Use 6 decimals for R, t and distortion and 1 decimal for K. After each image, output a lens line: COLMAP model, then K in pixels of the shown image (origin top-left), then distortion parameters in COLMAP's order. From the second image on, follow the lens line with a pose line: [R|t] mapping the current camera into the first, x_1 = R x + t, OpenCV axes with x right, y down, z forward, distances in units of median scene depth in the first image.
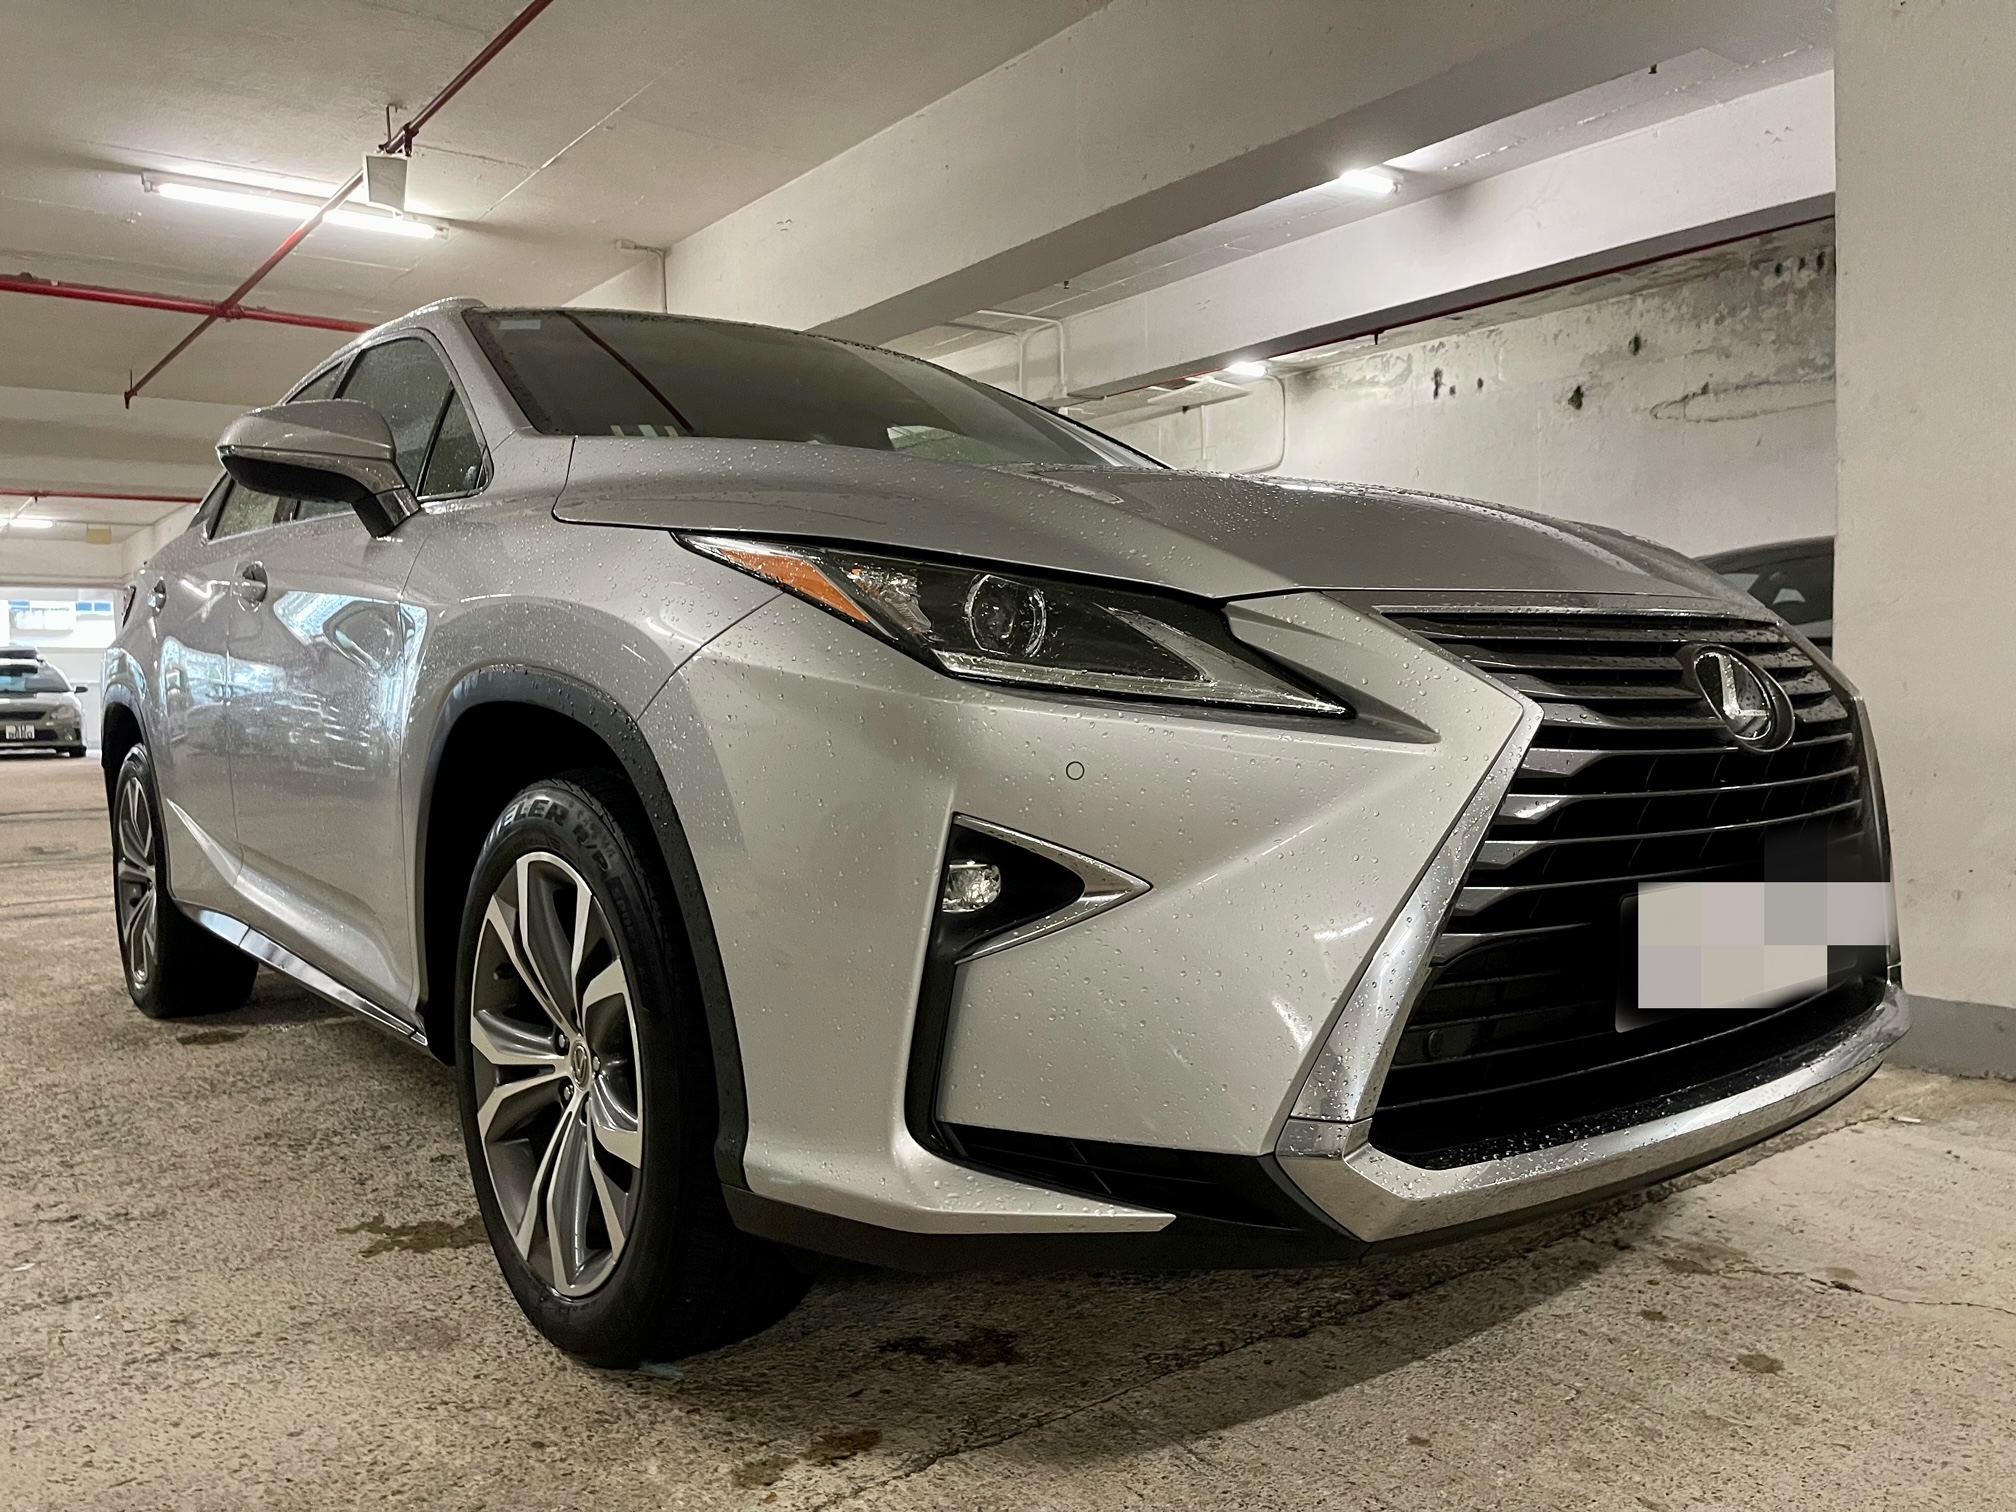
lens RADIAL K [[1523.2, 0, 1008.0], [0, 1523.2, 756.0], [0, 0, 1]] dist [0.070720, -0.081357]
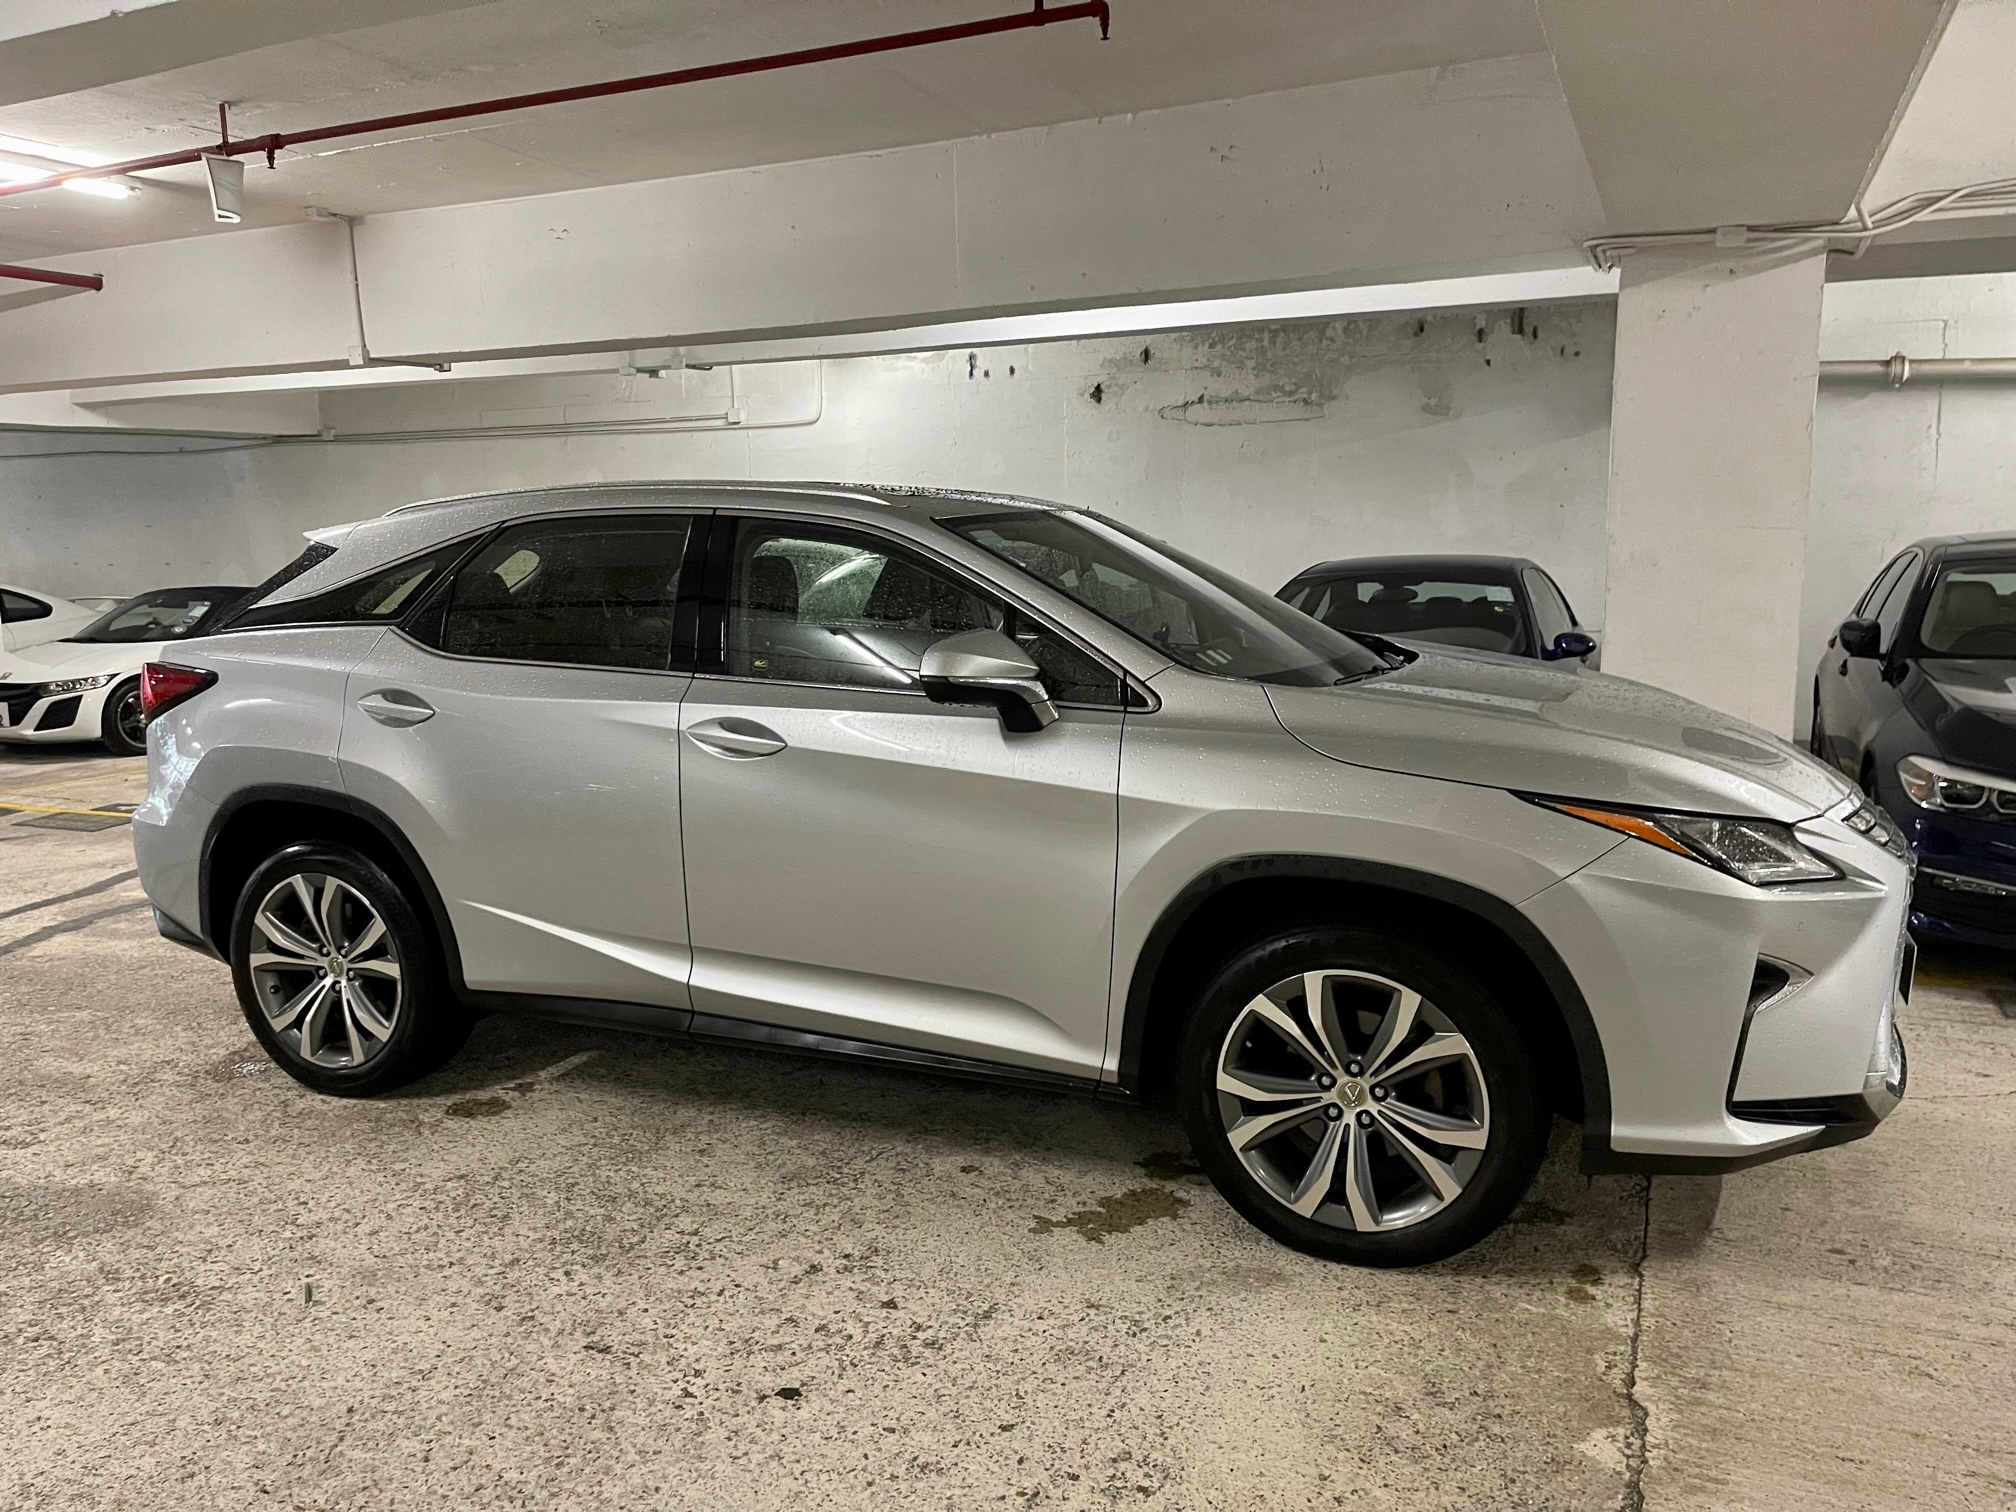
lens RADIAL K [[1523.2, 0, 1008.0], [0, 1523.2, 756.0], [0, 0, 1]] dist [0.070720, -0.081357]
pose [[0.880778, -0.065247, 0.469014, -1.127047], [0.022613, 0.995127, 0.095972, -0.268044], [-0.472990, -0.073924, 0.877961, -0.187776]]
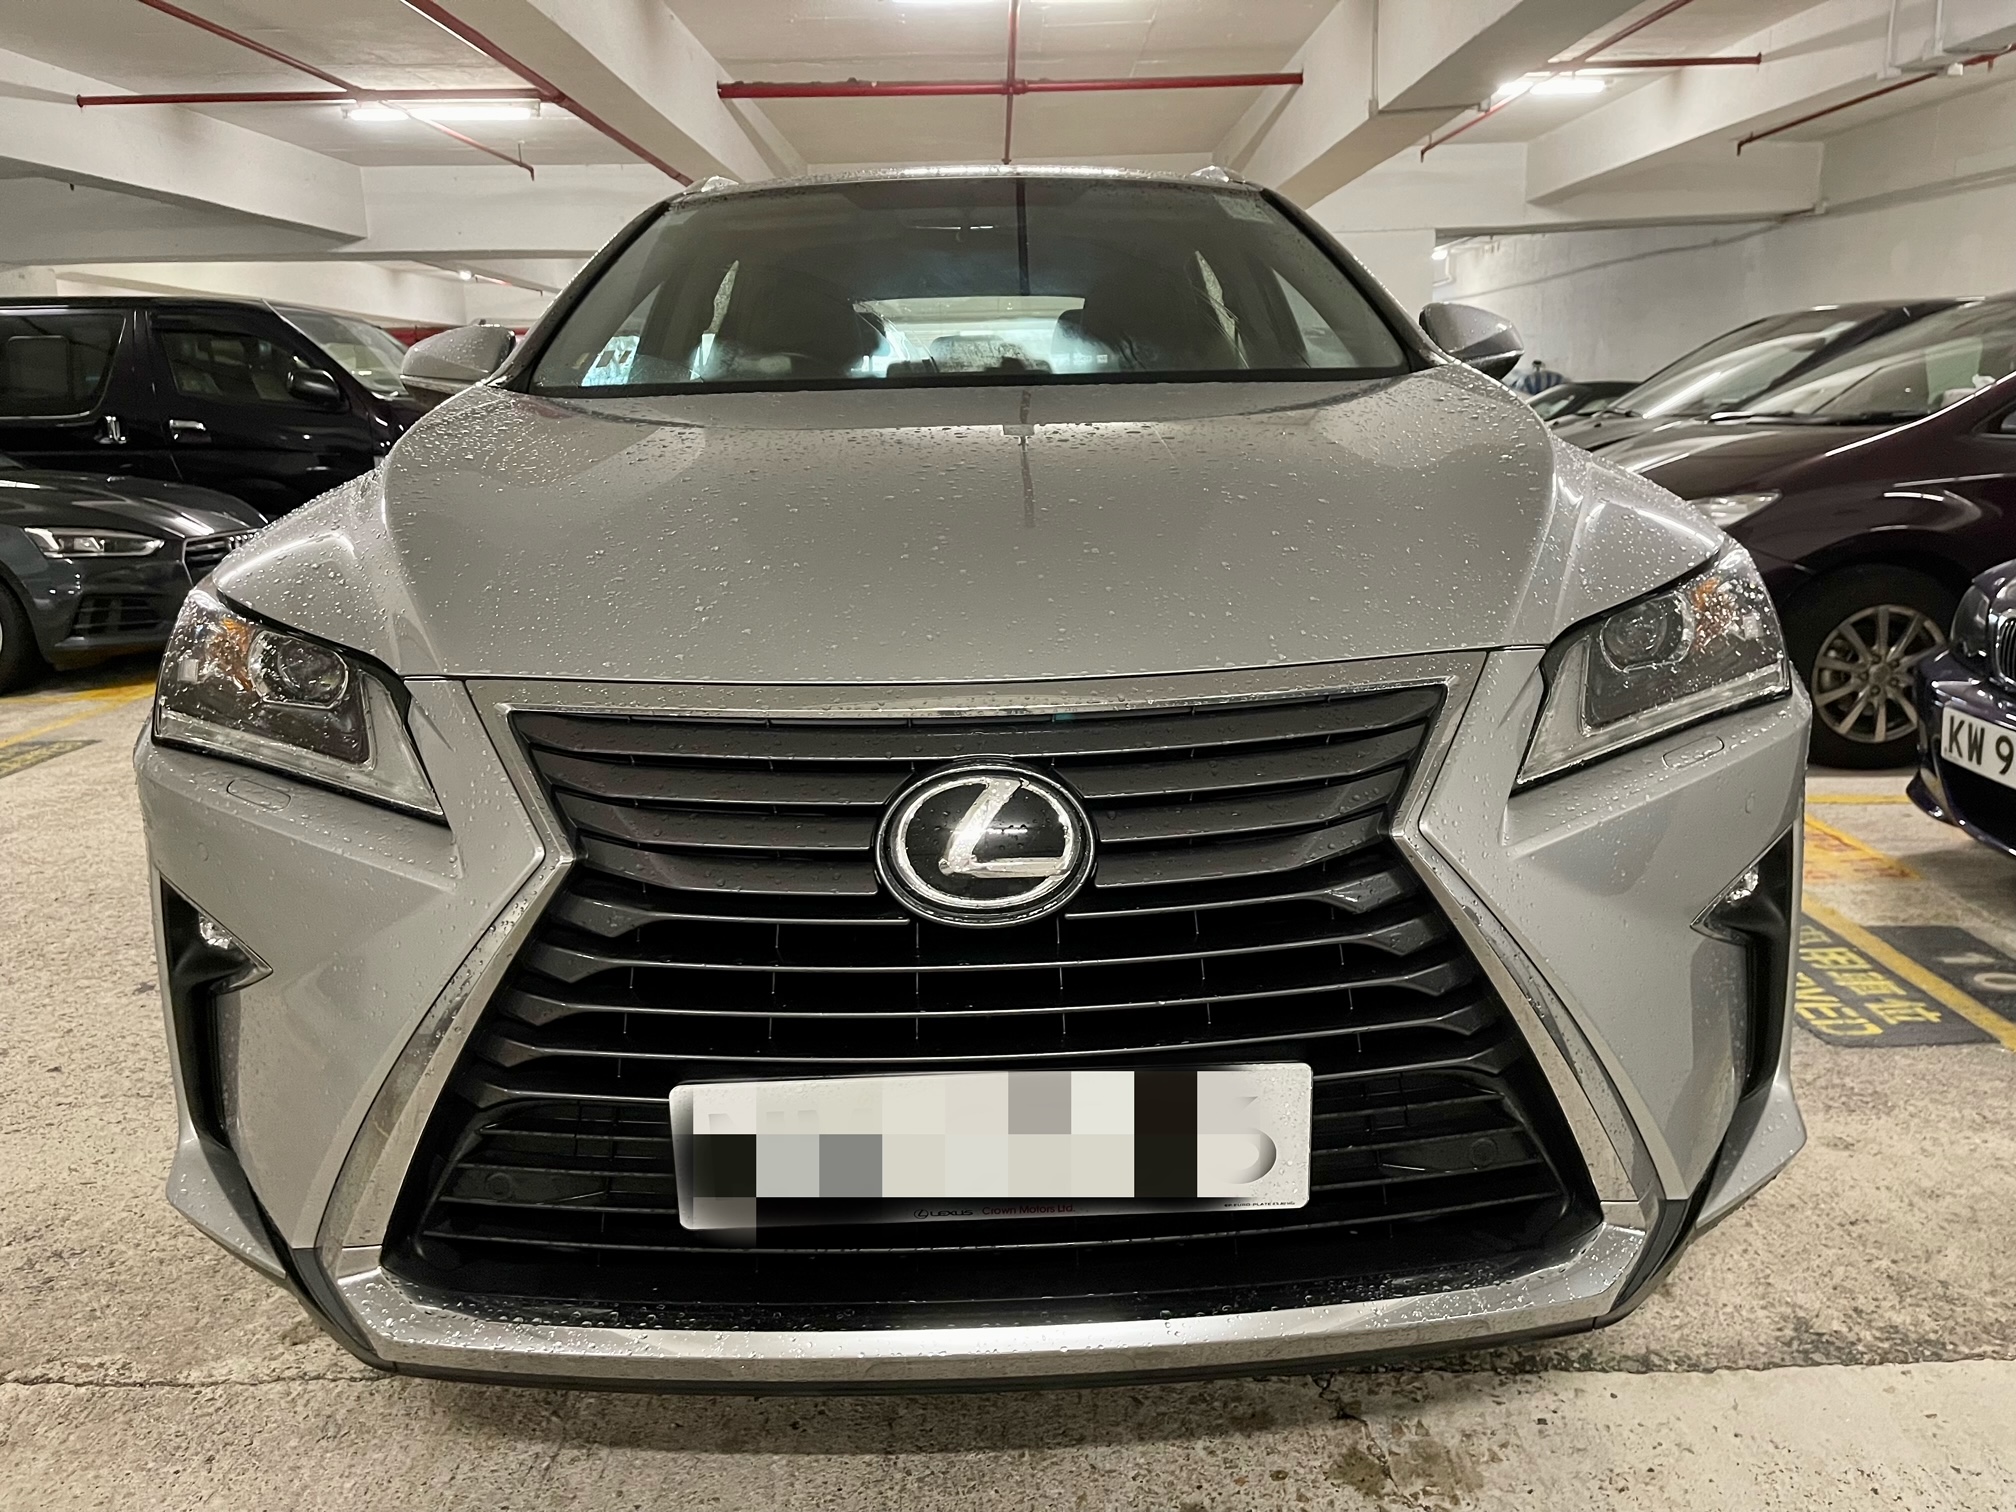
lens RADIAL K [[1523.2, 0, 1008.0], [0, 1523.2, 756.0], [0, 0, 1]] dist [0.070720, -0.081357]
pose [[0.797567, 0.135978, -0.587704, 0.655997], [-0.018271, 0.979261, 0.201778, -0.167692], [0.602953, -0.150193, 0.783511, 0.307916]]
